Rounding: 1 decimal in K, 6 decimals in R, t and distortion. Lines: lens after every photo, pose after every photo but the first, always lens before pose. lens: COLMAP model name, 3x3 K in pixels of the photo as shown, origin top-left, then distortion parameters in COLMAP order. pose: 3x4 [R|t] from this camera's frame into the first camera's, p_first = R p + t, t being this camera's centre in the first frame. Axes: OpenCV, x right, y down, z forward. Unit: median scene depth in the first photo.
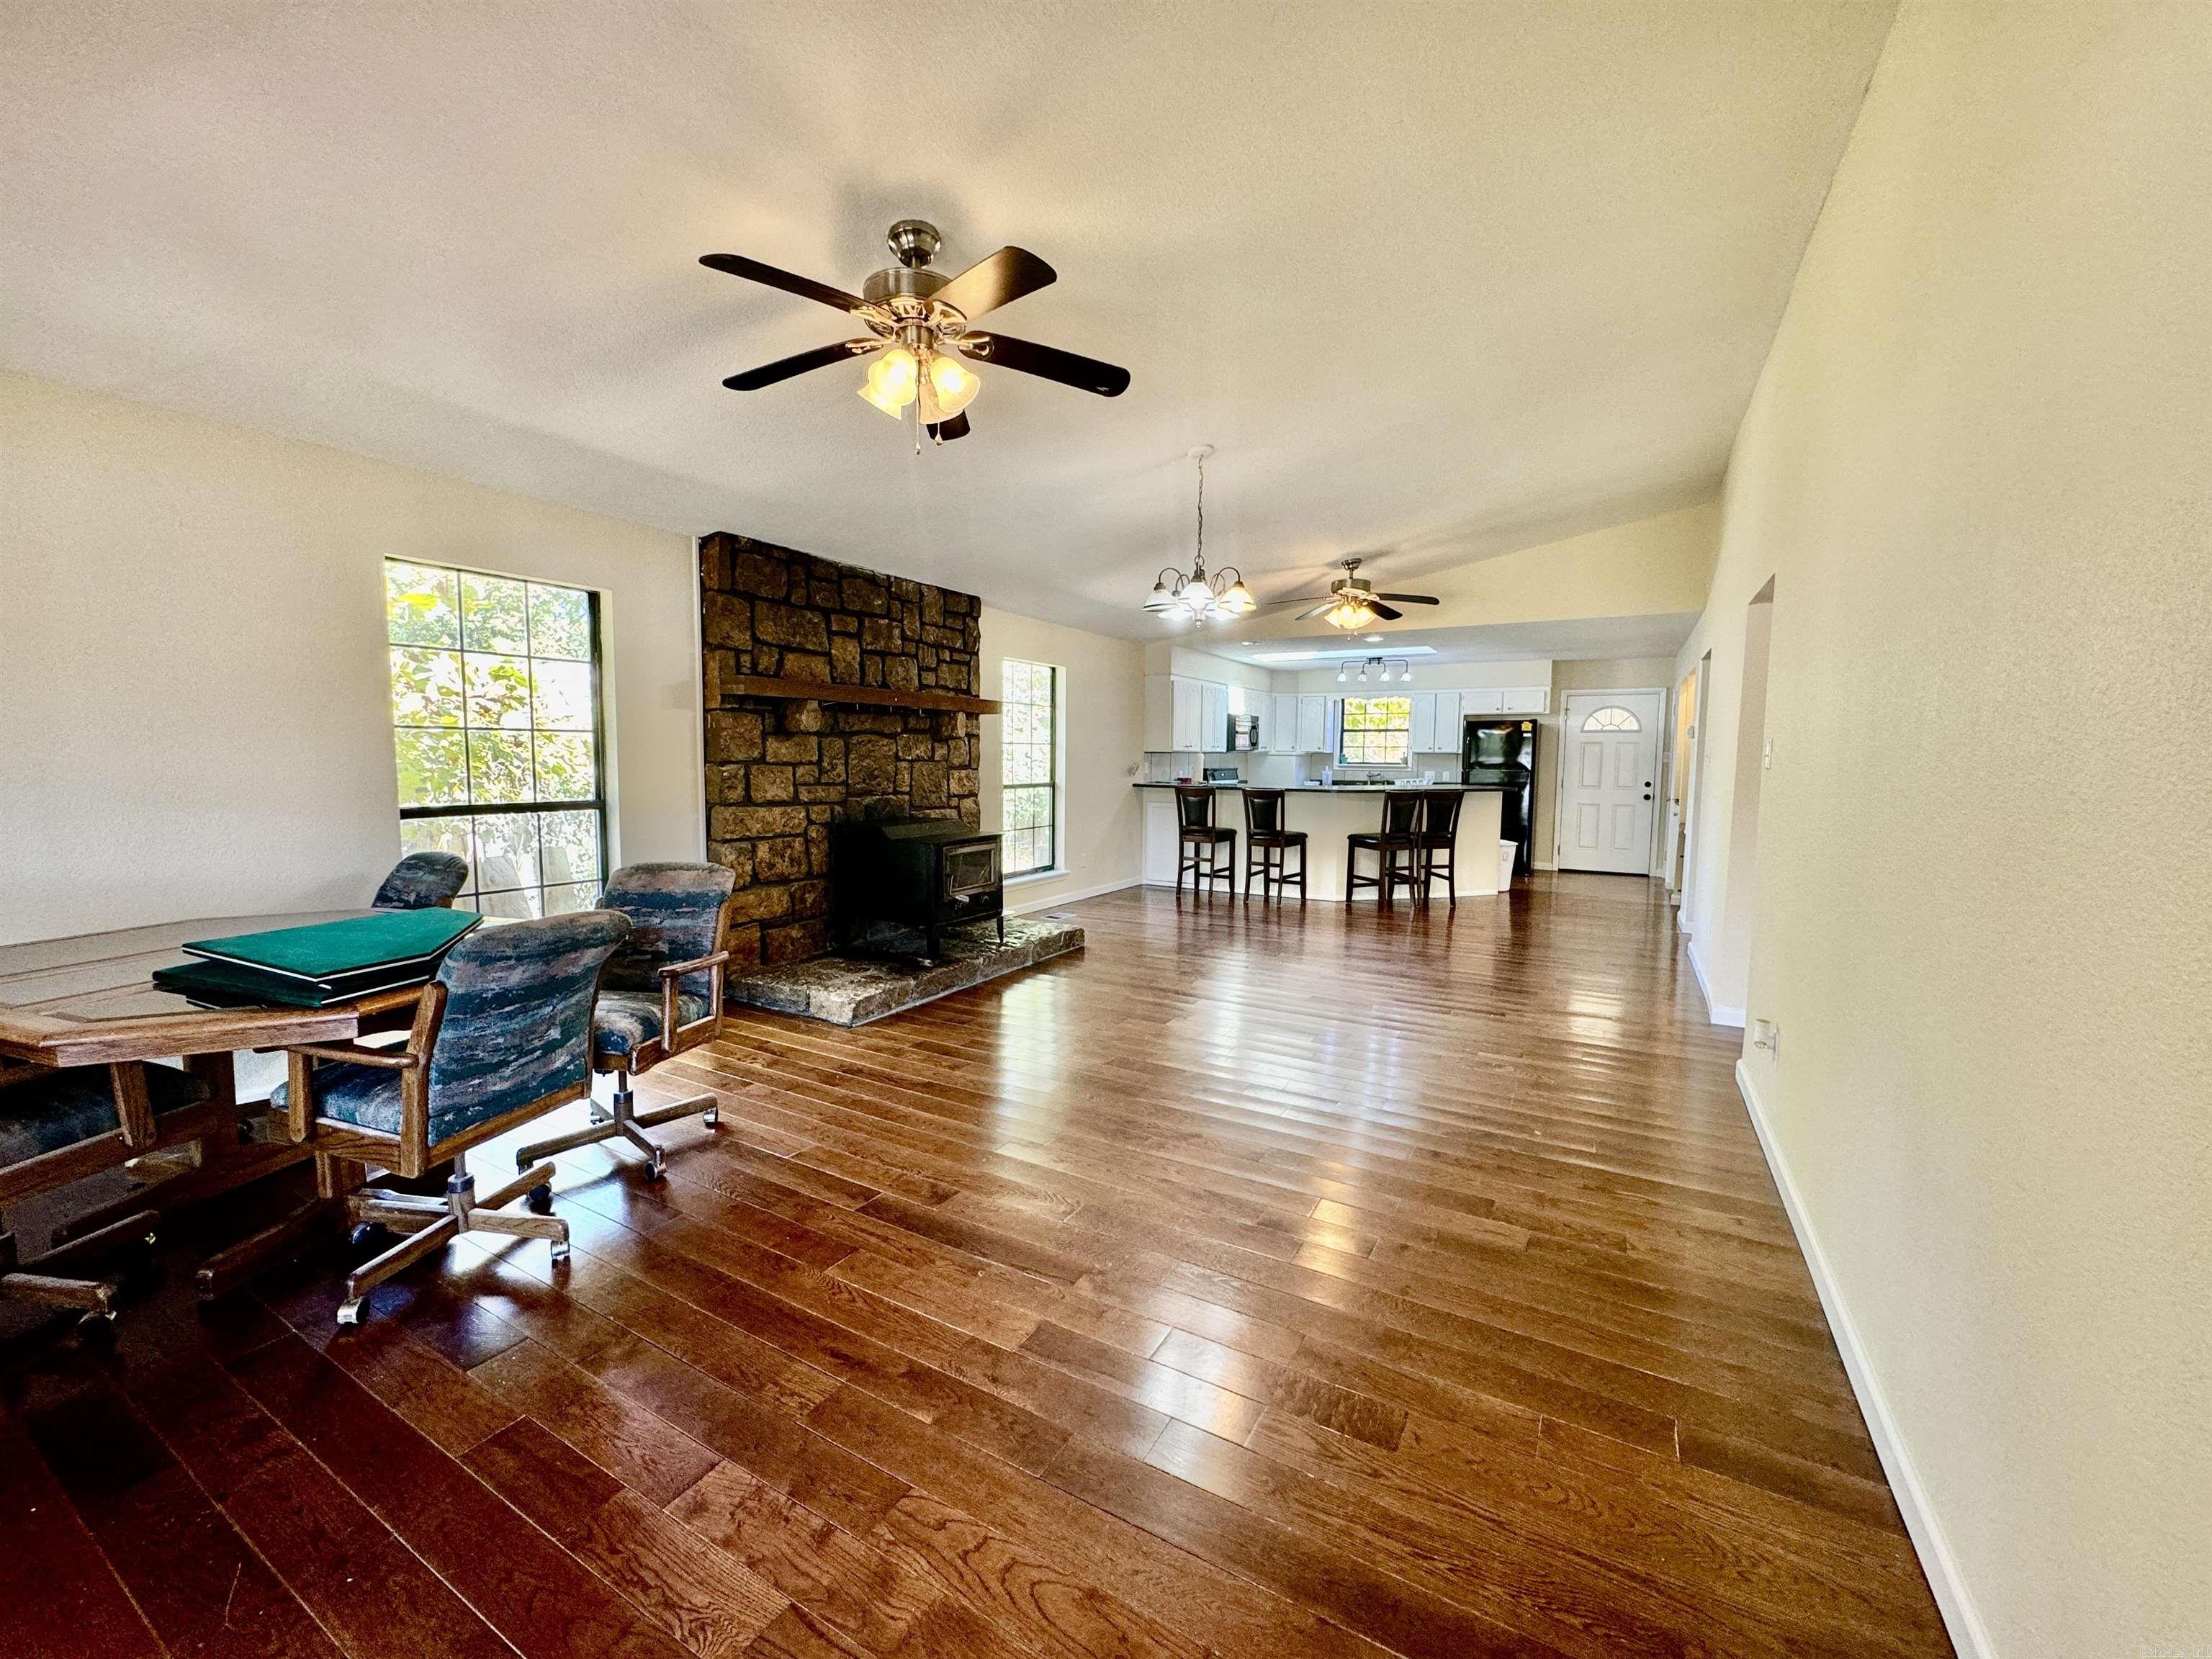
lens RADIAL K [[887.9, 0, 1106.3], [0, 887.9, 829.7], [0, 0, 1]] dist [-0.002009, -0.001007]
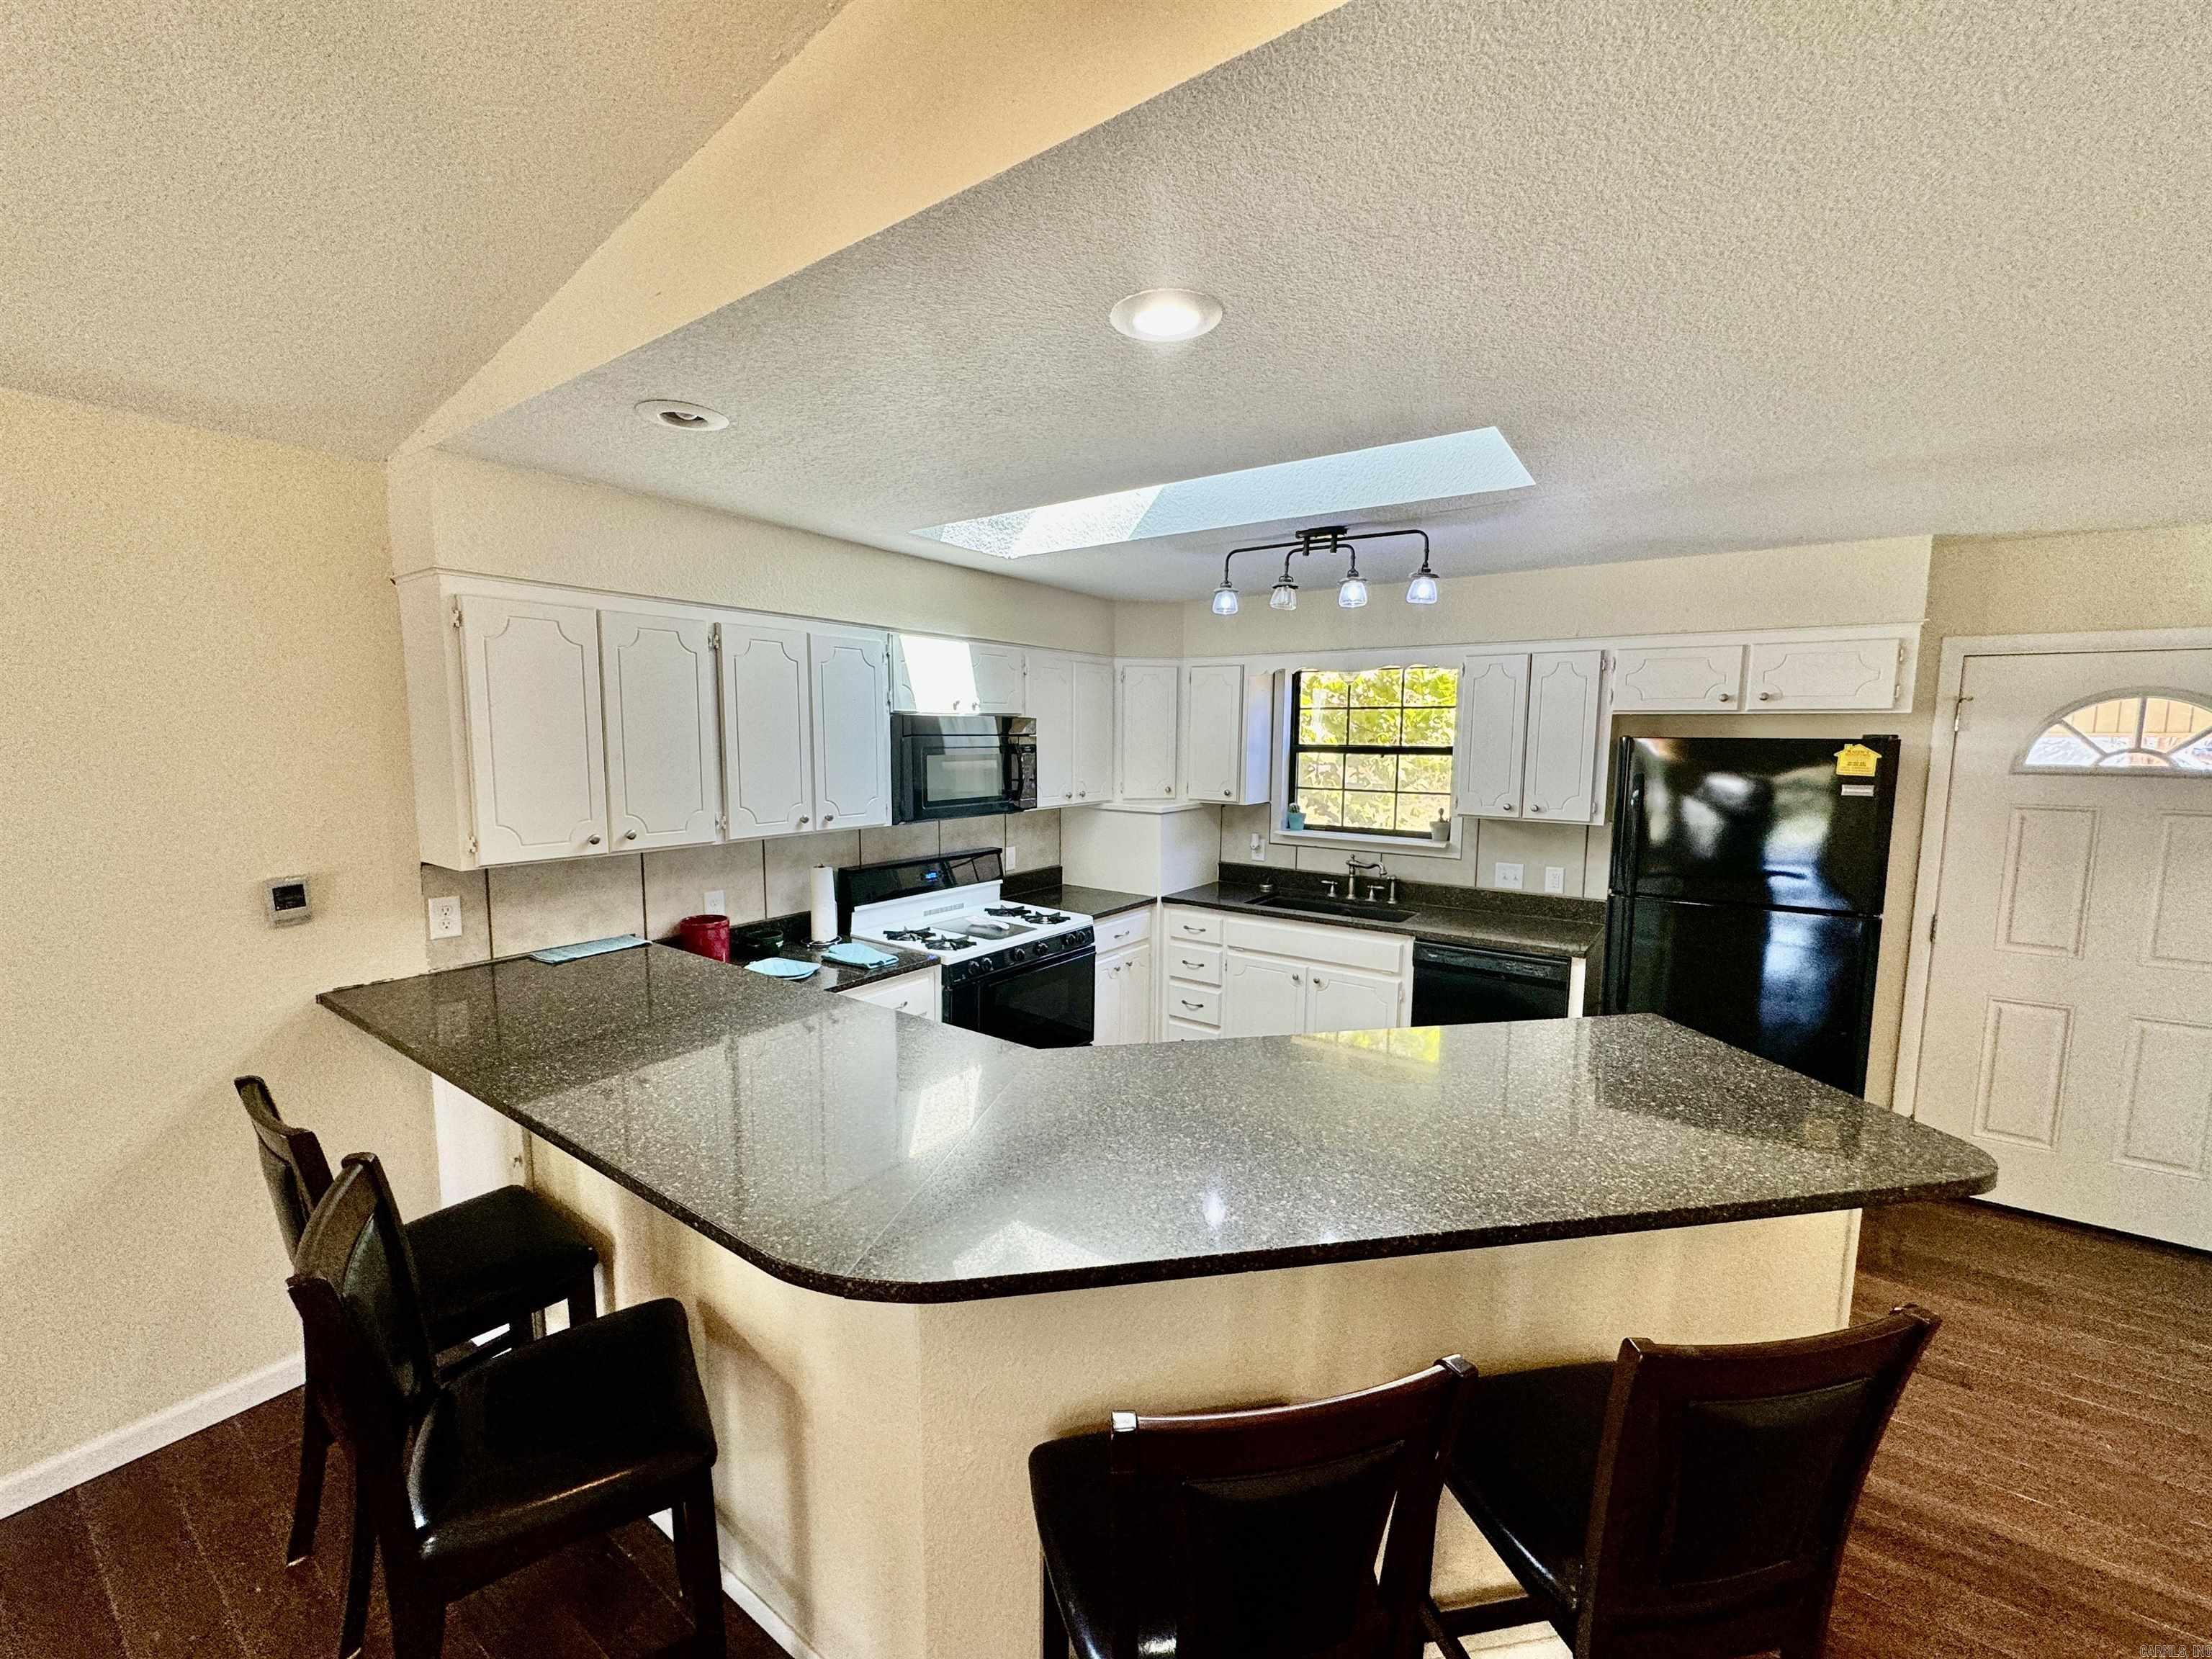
lens RADIAL K [[887.9, 0, 1103.2], [0, 887.9, 828.3], [0, 0, 1]] dist [-0.002009, -0.001007]
pose [[0.995369, 0.014945, -0.094956, 0.720195], [-0.013513, 0.999785, 0.015714, -0.264542], [0.095170, -0.014359, 0.995357, 1.914618]]
